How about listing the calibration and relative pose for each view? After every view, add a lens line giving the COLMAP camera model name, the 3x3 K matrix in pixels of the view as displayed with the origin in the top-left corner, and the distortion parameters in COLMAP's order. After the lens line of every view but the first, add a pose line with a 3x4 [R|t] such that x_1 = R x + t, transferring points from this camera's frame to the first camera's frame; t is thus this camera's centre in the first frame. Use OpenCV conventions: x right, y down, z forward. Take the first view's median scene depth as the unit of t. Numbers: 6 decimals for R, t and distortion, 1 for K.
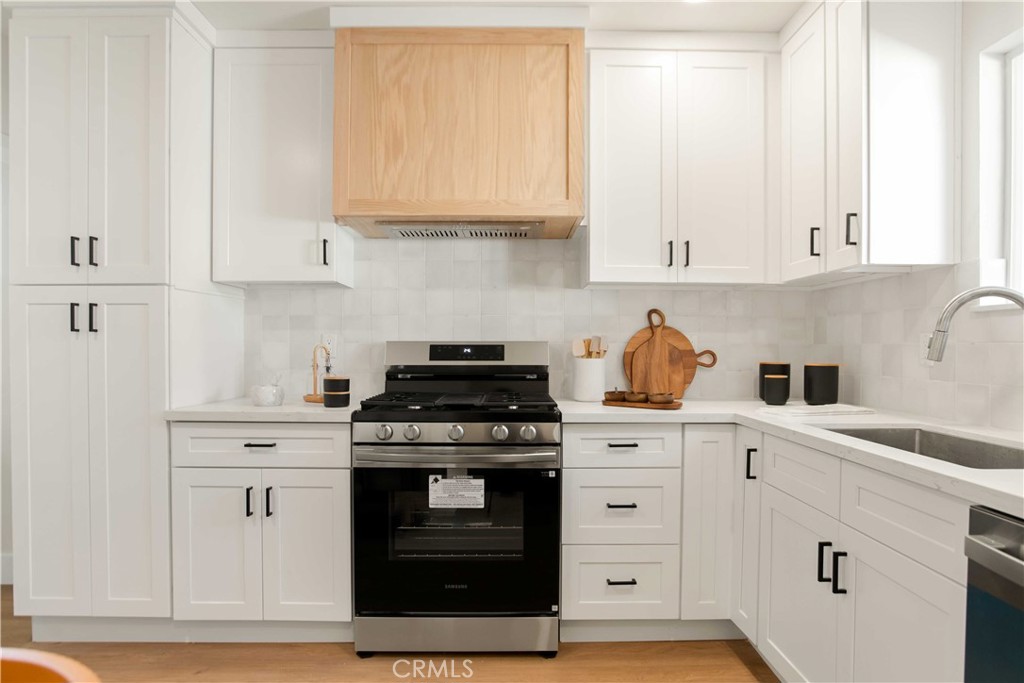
lens RADIAL K [[580.3, 0, 512.0], [0, 580.3, 341.5], [0, 0, 1]] dist [-0.031839, 0.001757]
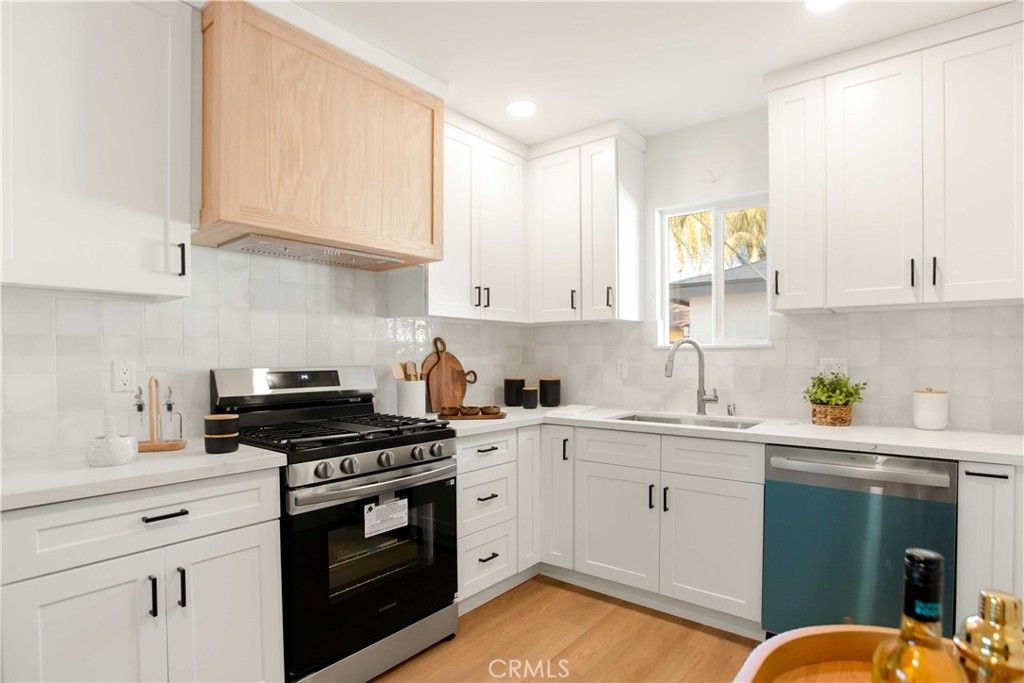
lens RADIAL K [[529.5, 0, 512.1], [0, 529.5, 353.1], [0, 0, 1]] dist [-0.028606, 0.000342]
pose [[0.637256, 0.001233, 0.770651, -0.614853], [-0.003291, 0.999994, 0.001122, -0.030417], [-0.770645, -0.003251, 0.637256, 0.204086]]
